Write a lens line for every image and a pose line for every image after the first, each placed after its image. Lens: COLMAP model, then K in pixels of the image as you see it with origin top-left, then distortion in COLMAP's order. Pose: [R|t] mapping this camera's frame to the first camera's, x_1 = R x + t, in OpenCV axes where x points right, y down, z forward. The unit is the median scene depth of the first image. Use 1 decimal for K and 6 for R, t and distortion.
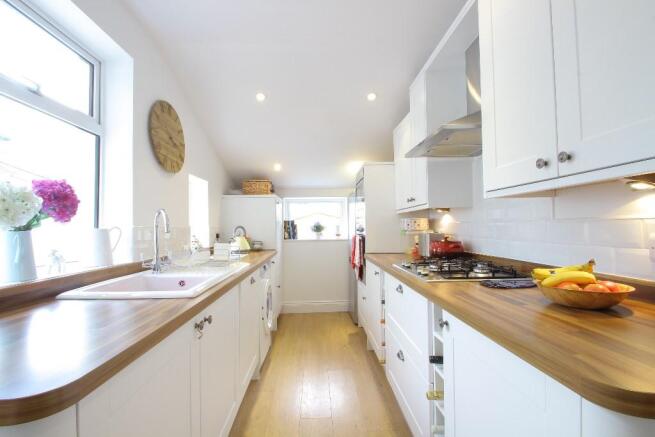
lens RADIAL K [[302.0, 0, 324.8], [0, 302.0, 221.1], [0, 0, 1]] dist [-0.008390, -0.000791]
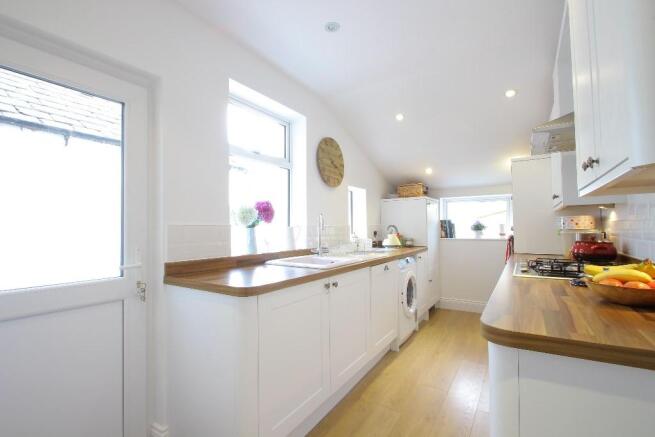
lens RADIAL K [[302.0, 0, 328.2], [0, 302.0, 218.7], [0, 0, 1]] dist [-0.008390, -0.000791]
pose [[0.830873, -0.012852, -0.556314, 0.255747], [0.009812, 0.999916, -0.008446, -0.002273], [0.556376, 0.001559, 0.830929, -0.184268]]
